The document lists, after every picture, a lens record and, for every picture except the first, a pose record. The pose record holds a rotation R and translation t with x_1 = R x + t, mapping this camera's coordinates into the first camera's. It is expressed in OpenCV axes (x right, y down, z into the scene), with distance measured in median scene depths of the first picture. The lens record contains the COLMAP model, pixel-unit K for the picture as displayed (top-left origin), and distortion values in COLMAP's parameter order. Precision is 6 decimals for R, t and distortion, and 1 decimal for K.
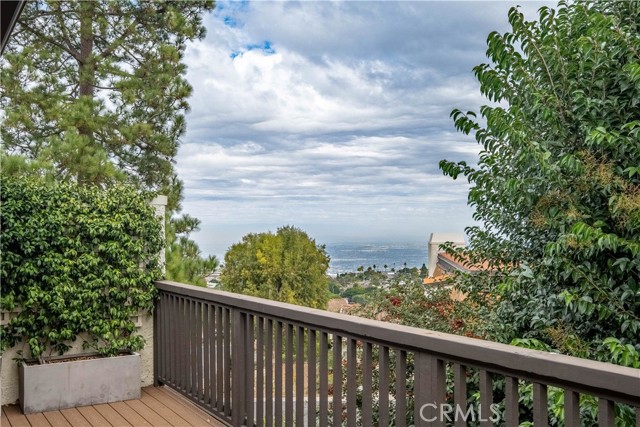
lens RADIAL K [[651.4, 0, 322.7], [0, 651.4, 212.8], [0, 0, 1]] dist [0.024633, 0.000000]
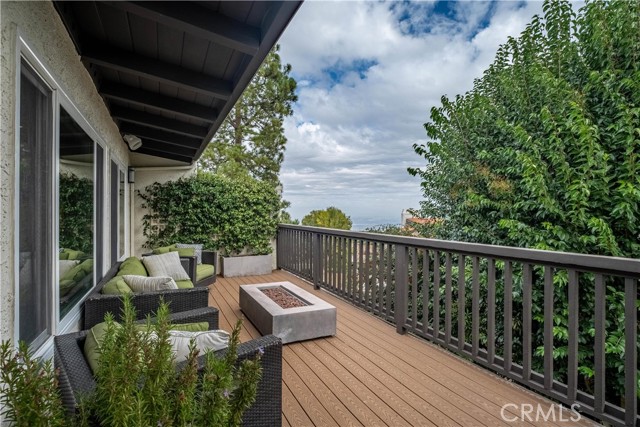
lens RADIAL K [[329.9, 0, 313.9], [0, 329.9, 215.6], [0, 0, 1]] dist [0.000472, 0.000210]
pose [[0.995127, 0.004718, -0.098493, -0.019204], [-0.001452, 0.999448, 0.033204, 0.040355], [0.098595, -0.032899, 0.994584, -0.117377]]
